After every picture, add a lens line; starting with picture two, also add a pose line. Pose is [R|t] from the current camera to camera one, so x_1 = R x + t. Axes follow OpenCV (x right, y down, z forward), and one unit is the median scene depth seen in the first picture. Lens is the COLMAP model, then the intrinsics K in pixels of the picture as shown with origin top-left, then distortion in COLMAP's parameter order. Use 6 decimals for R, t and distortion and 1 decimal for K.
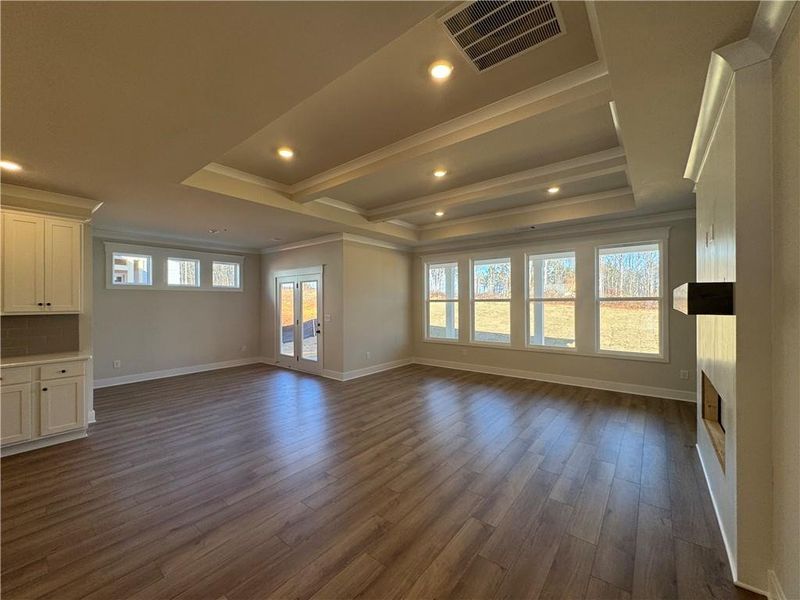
lens RADIAL K [[321.6, 0, 400.1], [0, 321.6, 298.2], [0, 0, 1]] dist [-0.000354, 0.000482]
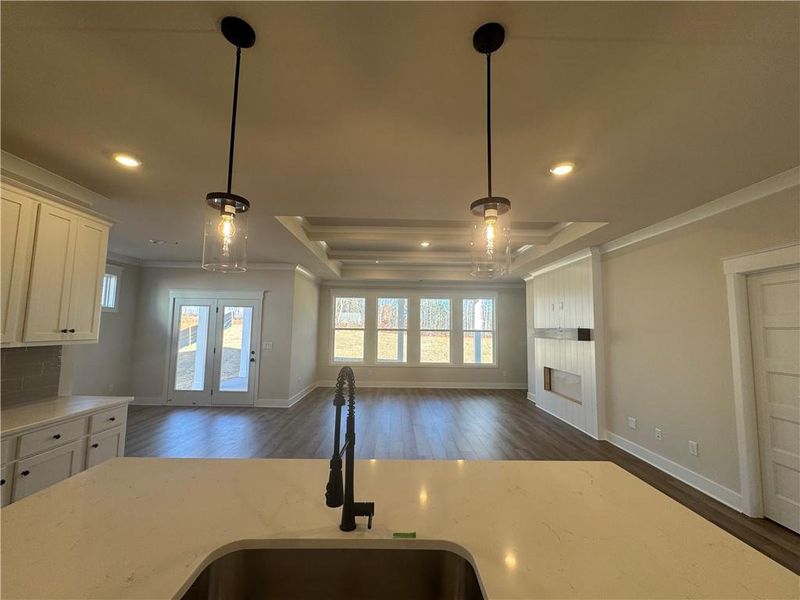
lens RADIAL K [[321.6, 0, 399.2], [0, 321.6, 302.5], [0, 0, 1]] dist [-0.000354, 0.000482]
pose [[0.770995, 0.070094, 0.632972, -0.534557], [-0.027771, 0.996679, -0.076544, -0.005323], [-0.636235, 0.041436, 0.770381, -0.020905]]
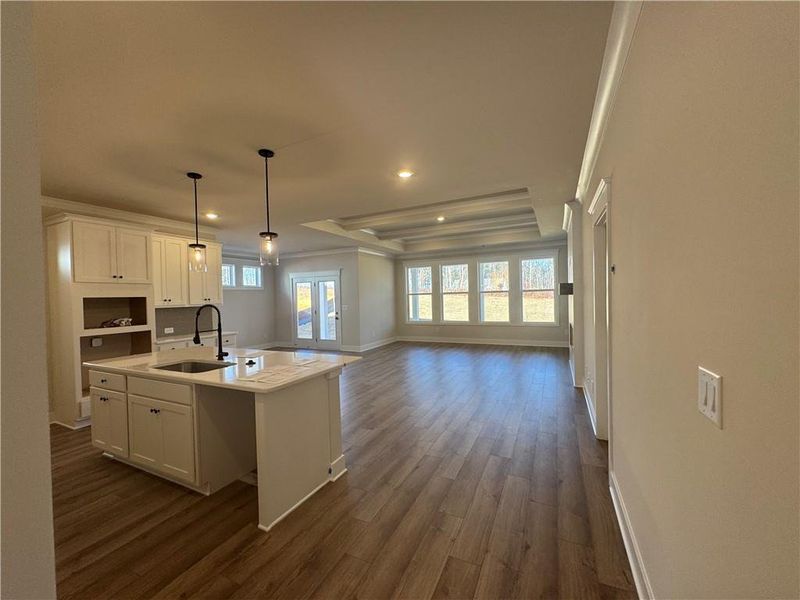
lens RADIAL K [[321.6, 0, 402.0], [0, 321.6, 294.8], [0, 0, 1]] dist [-0.000354, 0.000482]
pose [[0.975045, -0.018666, 0.221220, -0.284147], [0.018103, 0.999826, 0.004573, 0.003491], [-0.221267, -0.000454, 0.975213, -0.384174]]
